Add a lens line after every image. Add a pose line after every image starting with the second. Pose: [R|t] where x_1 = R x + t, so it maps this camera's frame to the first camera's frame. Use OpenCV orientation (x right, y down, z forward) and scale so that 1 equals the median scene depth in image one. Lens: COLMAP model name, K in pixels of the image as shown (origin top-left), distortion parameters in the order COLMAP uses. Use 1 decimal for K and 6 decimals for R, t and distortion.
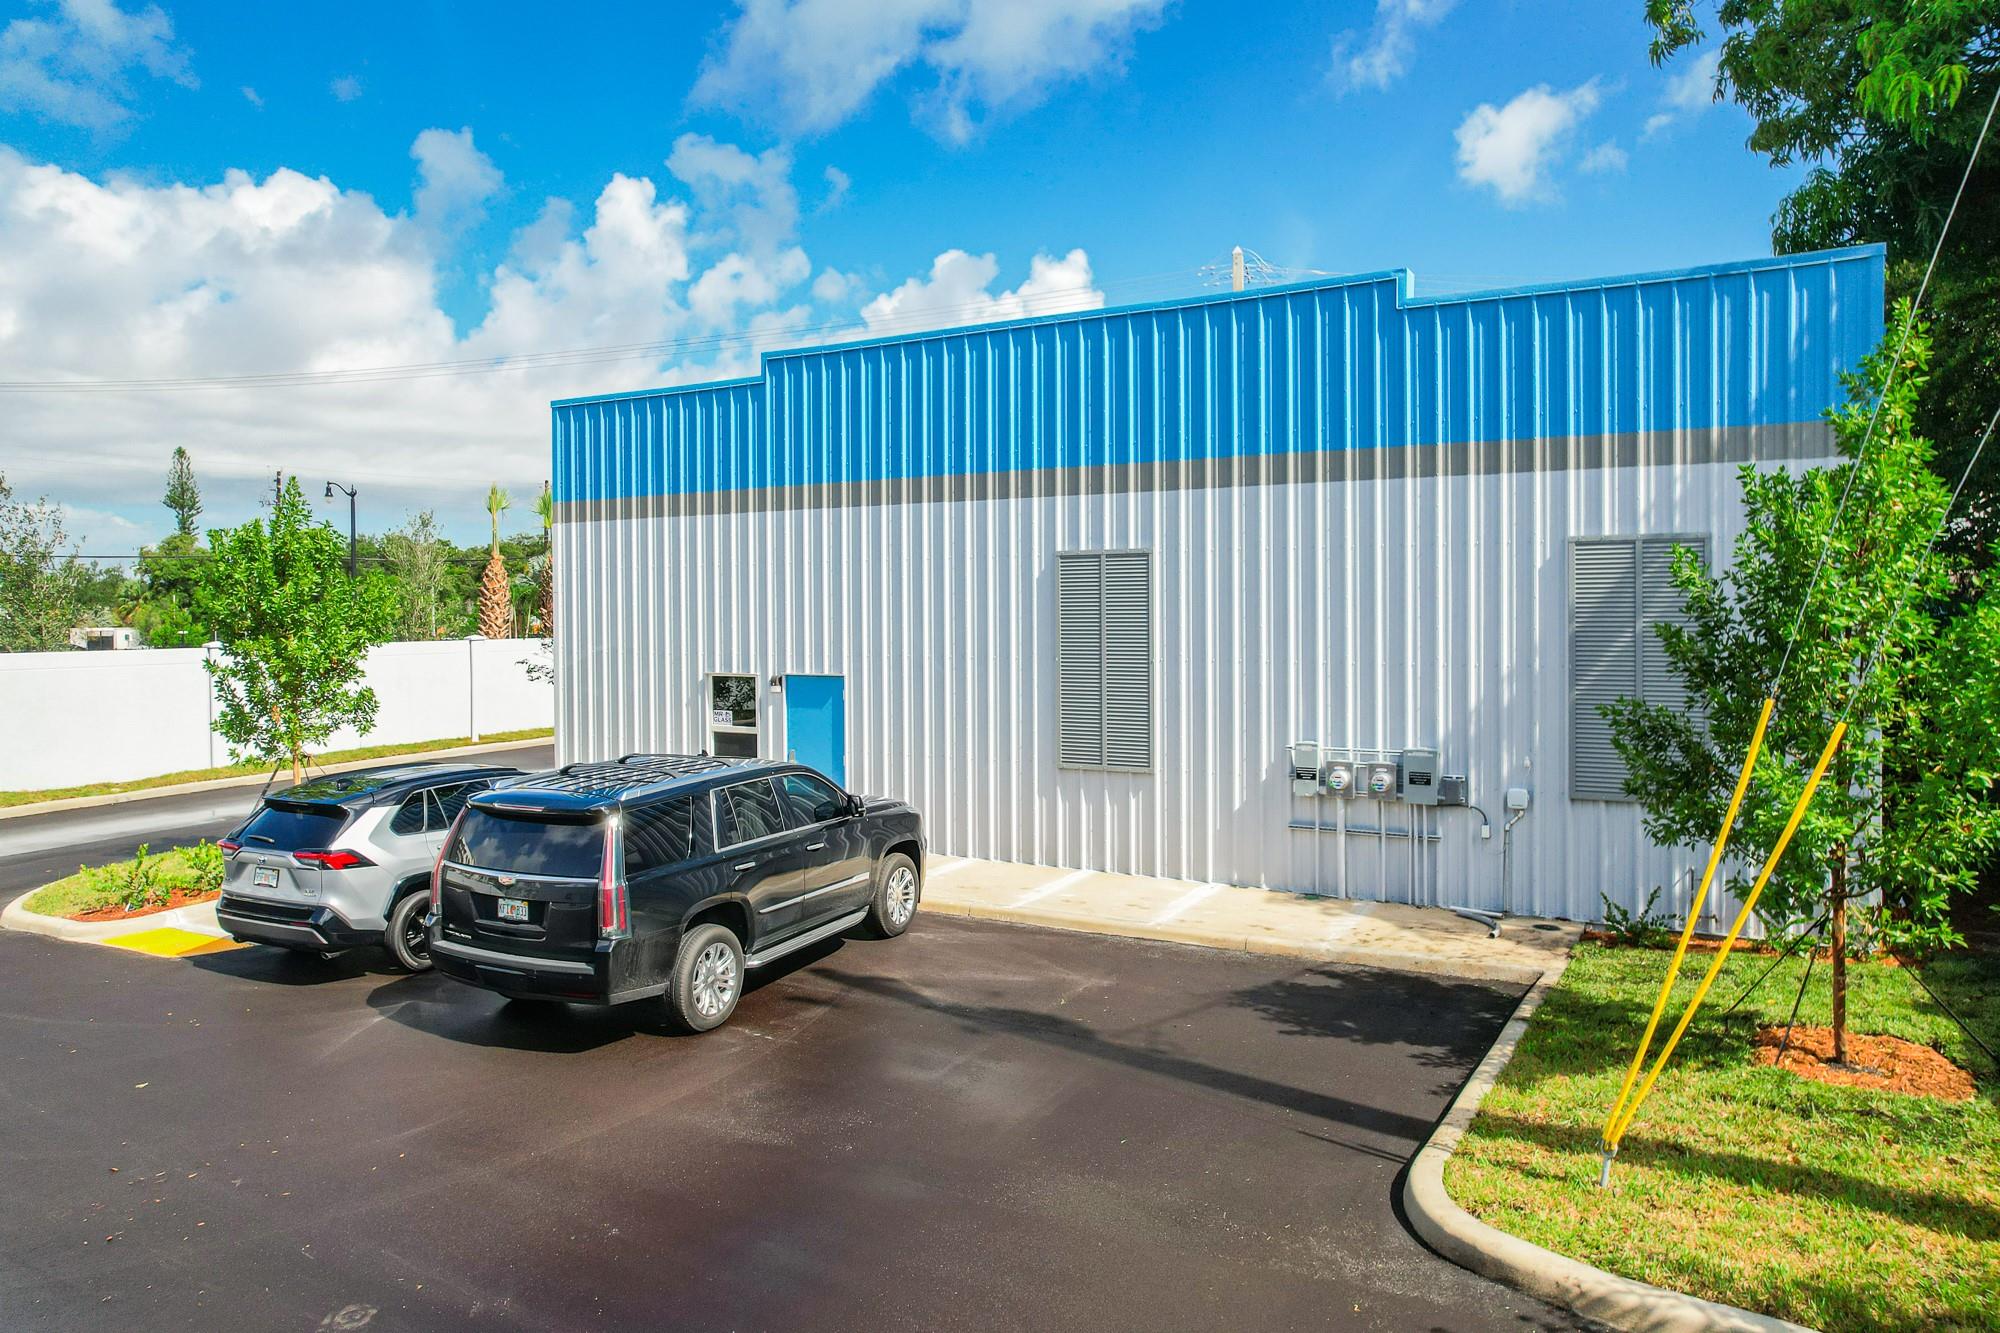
lens RADIAL K [[1286.8, 0, 1004.7], [0, 1286.8, 661.5], [0, 0, 1]] dist [-0.090610, 0.071428]
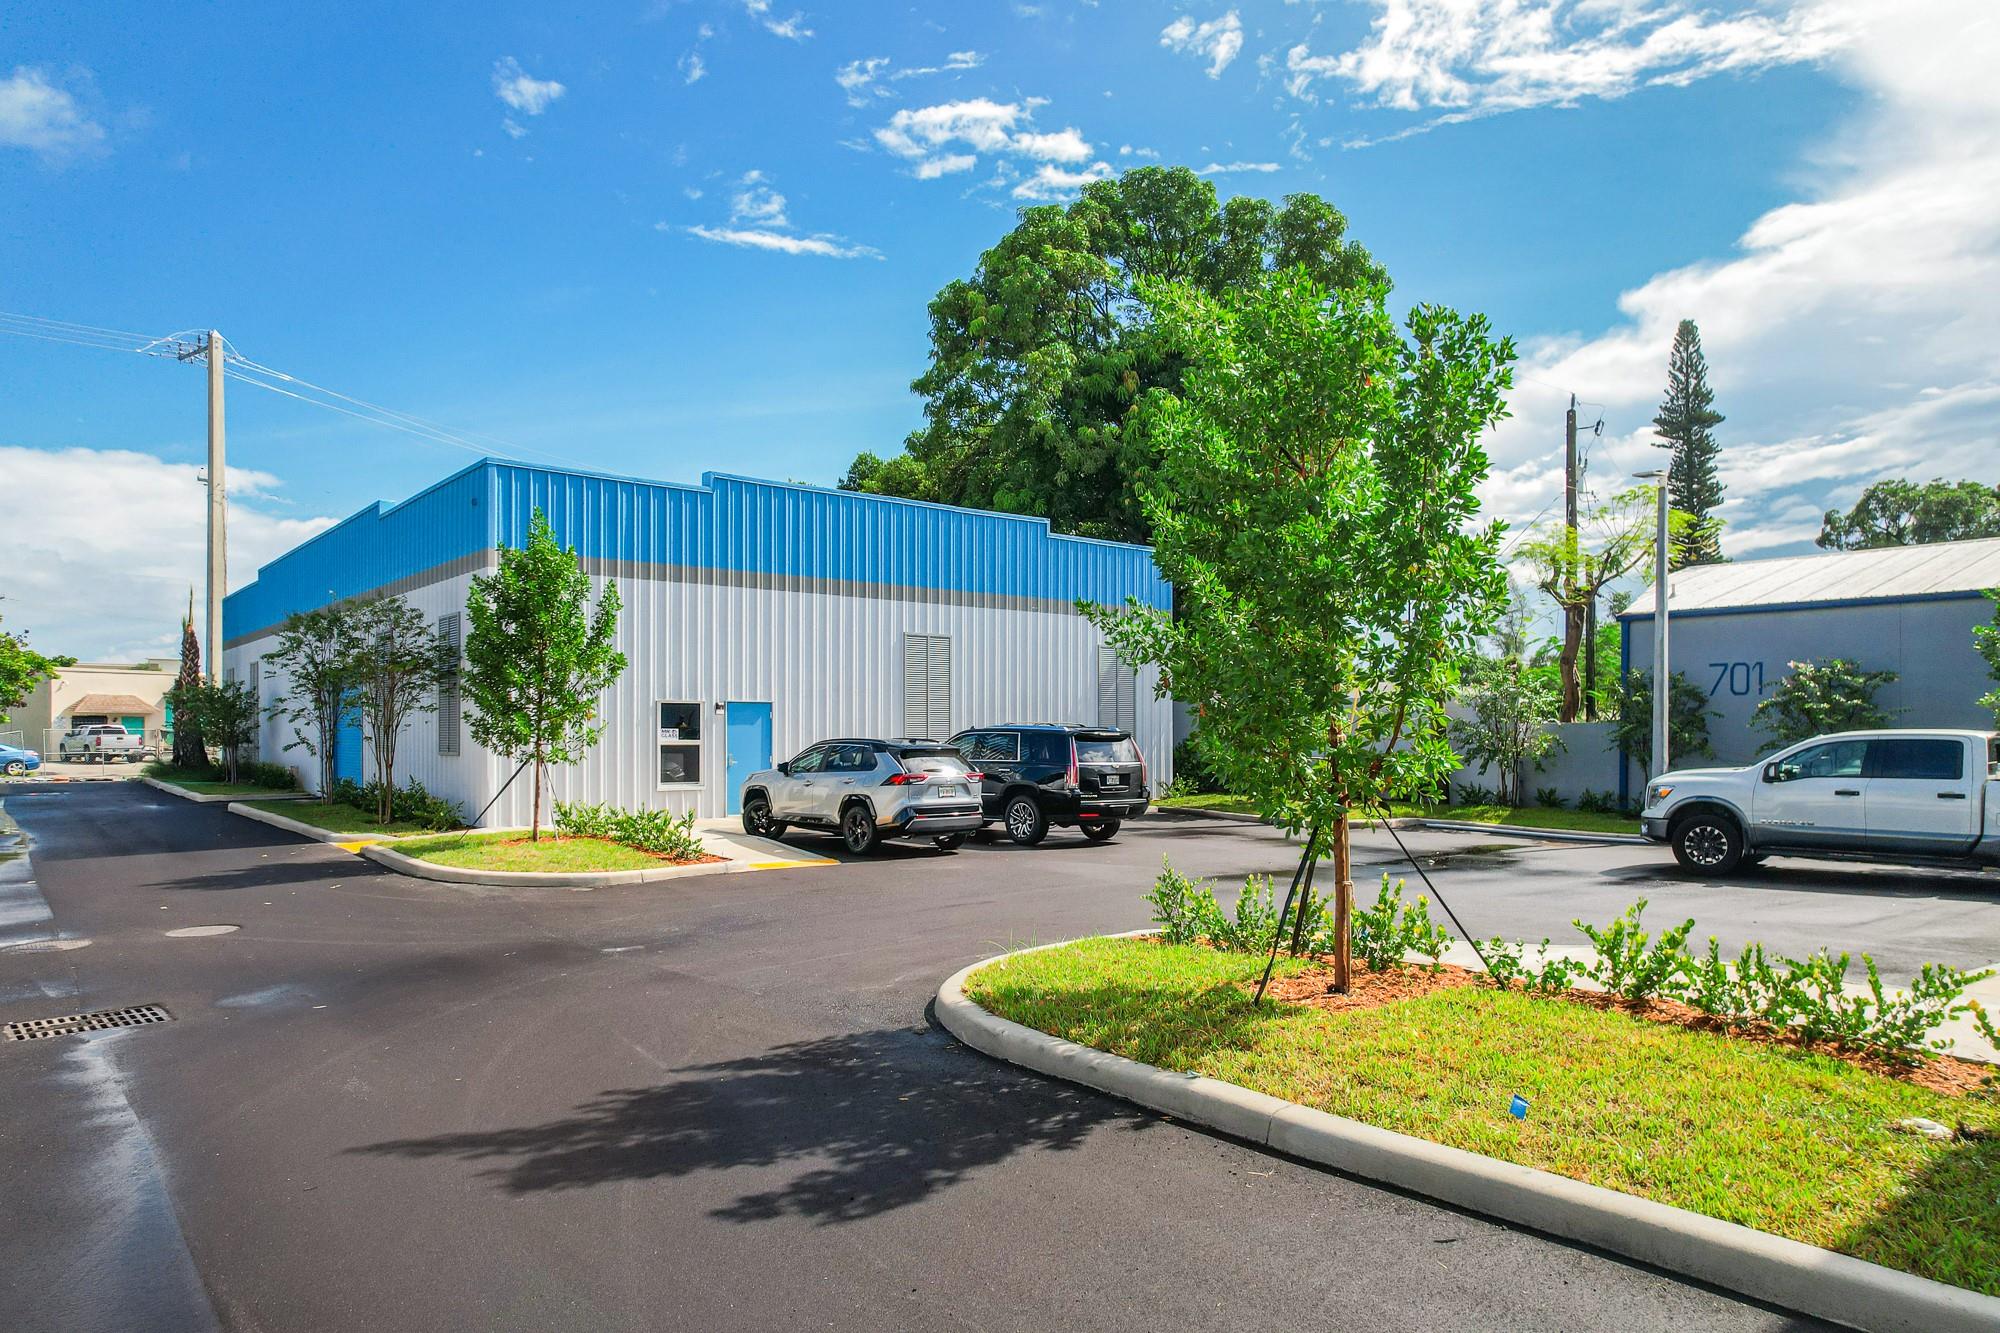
lens RADIAL K [[1288.5, 0, 996.3], [0, 1288.5, 731.9], [0, 0, 1]] dist [-0.064265, 0.068313]
pose [[0.369609, 0.005154, 0.929173, -1.570168], [0.031051, 0.999358, -0.017895, 0.089244], [-0.928668, 0.035465, 0.369211, 0.219554]]
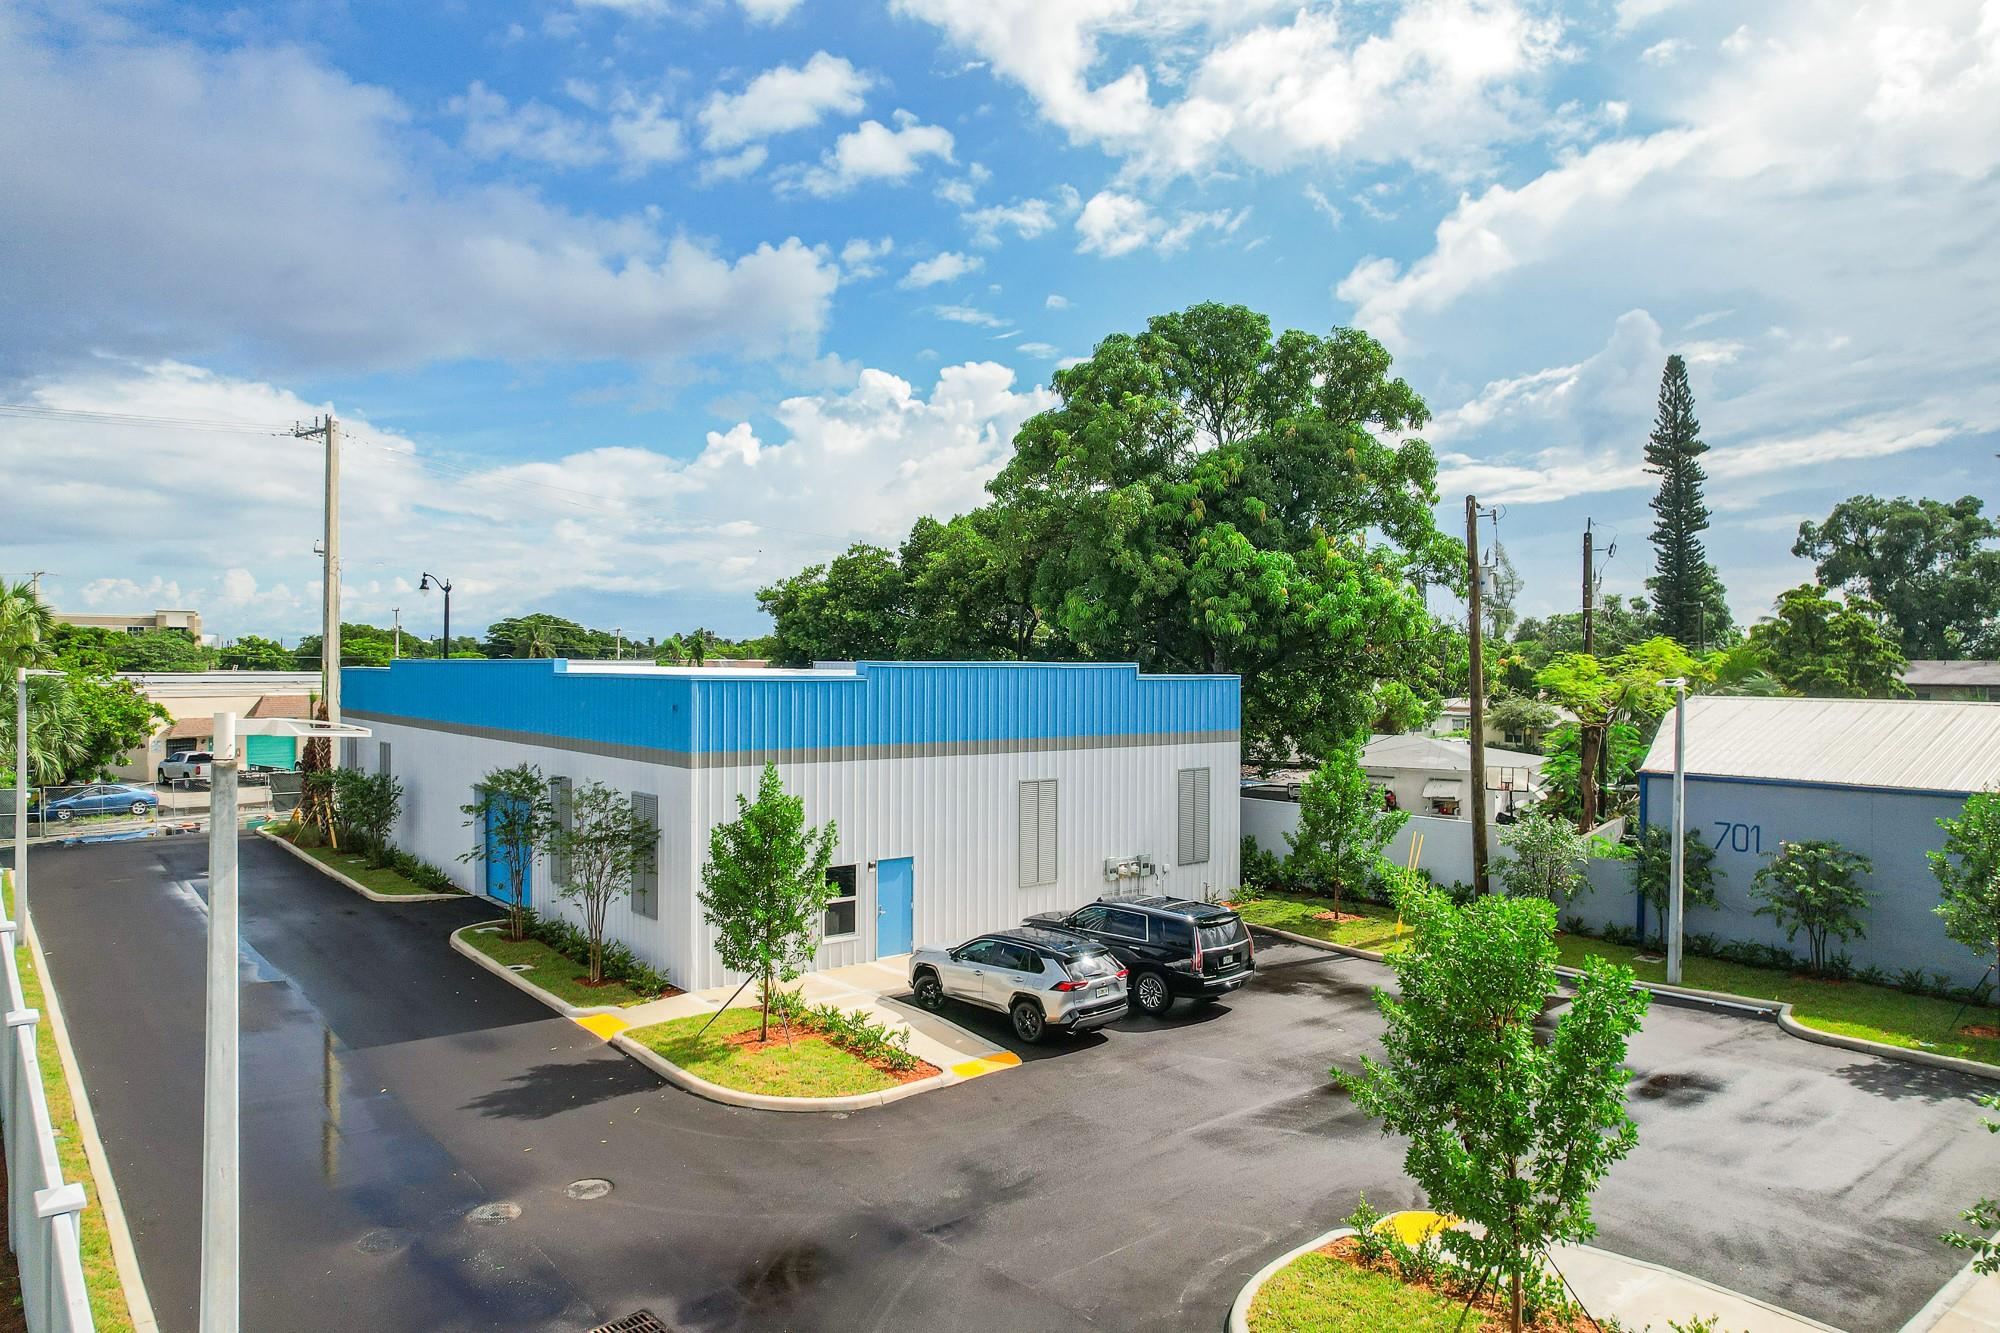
lens RADIAL K [[1286.8, 0, 1004.7], [0, 1286.8, 661.5], [0, 0, 1]] dist [-0.090610, 0.071428]
pose [[0.354544, 0.009299, 0.934993, -1.869091], [0.027962, 0.999398, -0.020543, -0.232924], [-0.934621, 0.033427, 0.354071, 0.289558]]
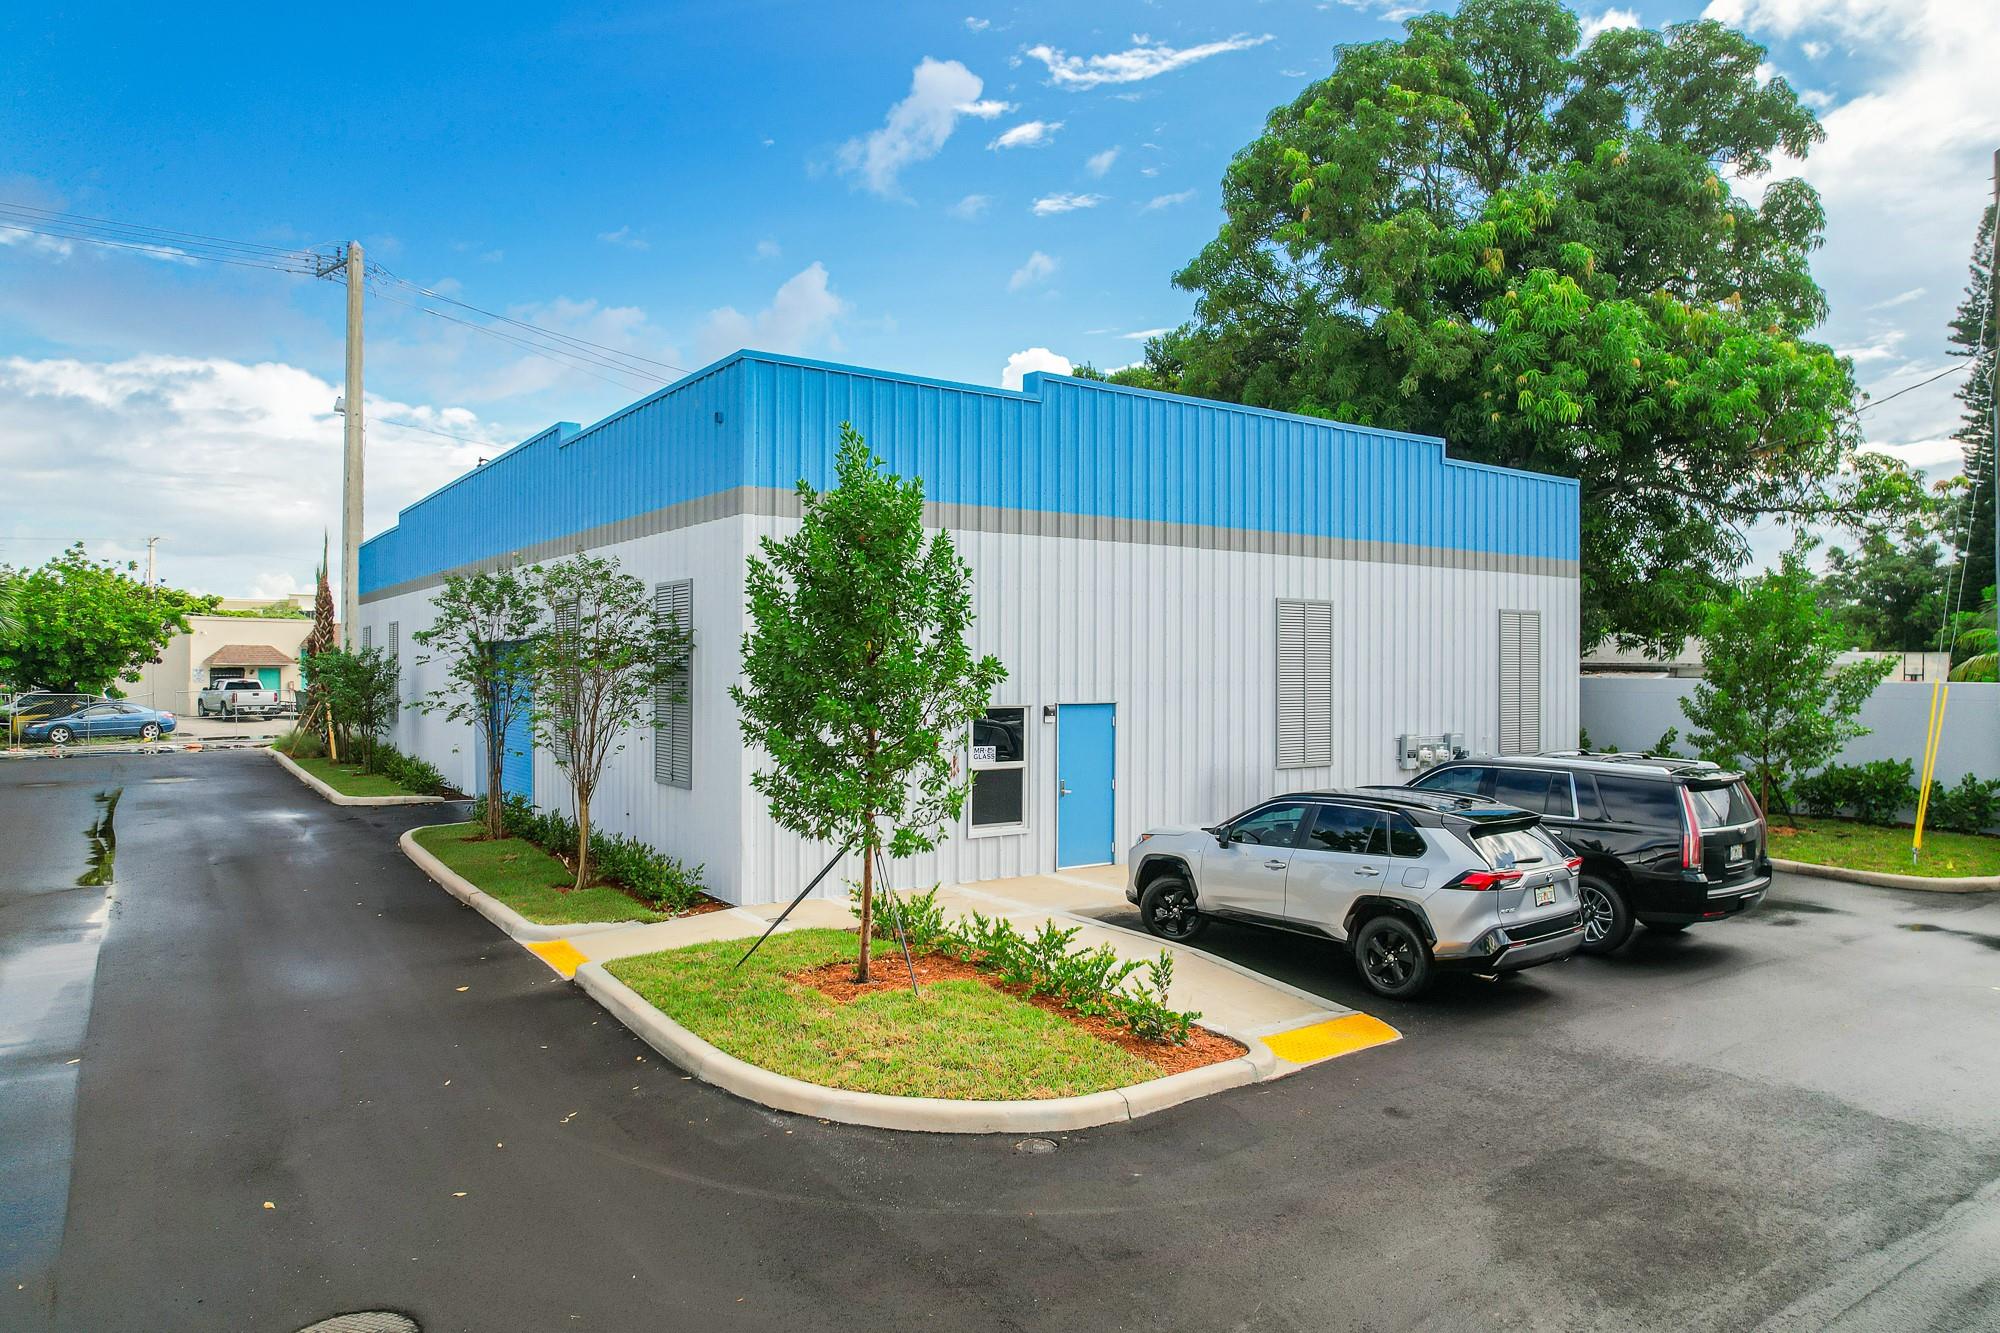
lens RADIAL K [[1293.9, 0, 1000.0], [0, 1293.9, 666.5], [0, 0, 1]] dist [-0.076680, 0.049229]
pose [[0.443345, 0.003951, 0.896342, -1.226421], [0.026919, 0.999481, -0.017720, -0.002426], [-0.895947, 0.031984, 0.443009, 0.675232]]
